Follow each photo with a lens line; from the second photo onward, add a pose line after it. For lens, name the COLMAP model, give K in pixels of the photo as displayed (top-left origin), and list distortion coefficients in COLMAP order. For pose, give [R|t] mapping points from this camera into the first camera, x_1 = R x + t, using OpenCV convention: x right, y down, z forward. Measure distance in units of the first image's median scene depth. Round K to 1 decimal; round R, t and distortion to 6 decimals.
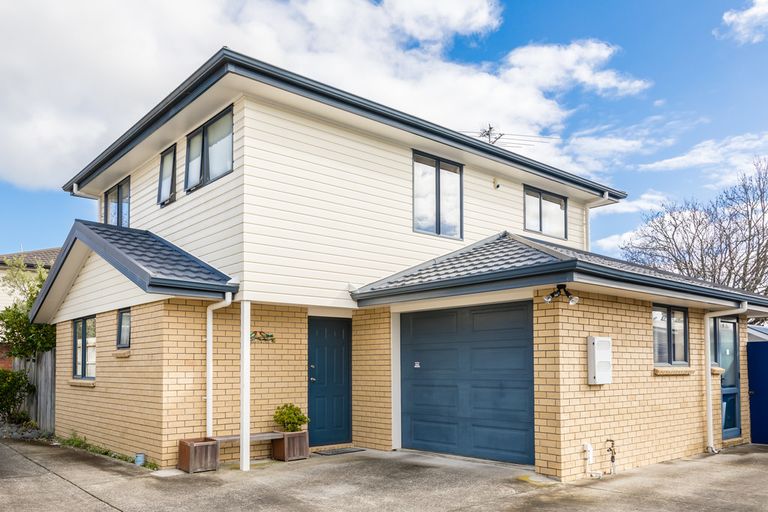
lens RADIAL K [[612.0, 0, 377.4], [0, 612.0, 339.5], [0, 0, 1]] dist [0.000818, -0.004265]
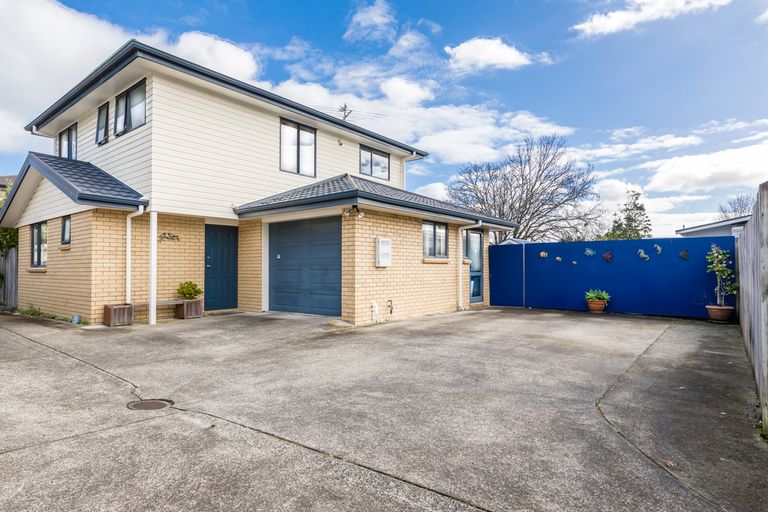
lens RADIAL K [[425.8, 0, 381.8], [0, 425.8, 258.4], [0, 0, 1]] dist [-0.005827, 0.004992]
pose [[0.982455, 0.003600, 0.186466, 0.120842], [-0.007135, 0.999807, 0.018294, 0.024377], [-0.186364, -0.019304, 0.982291, -0.108822]]
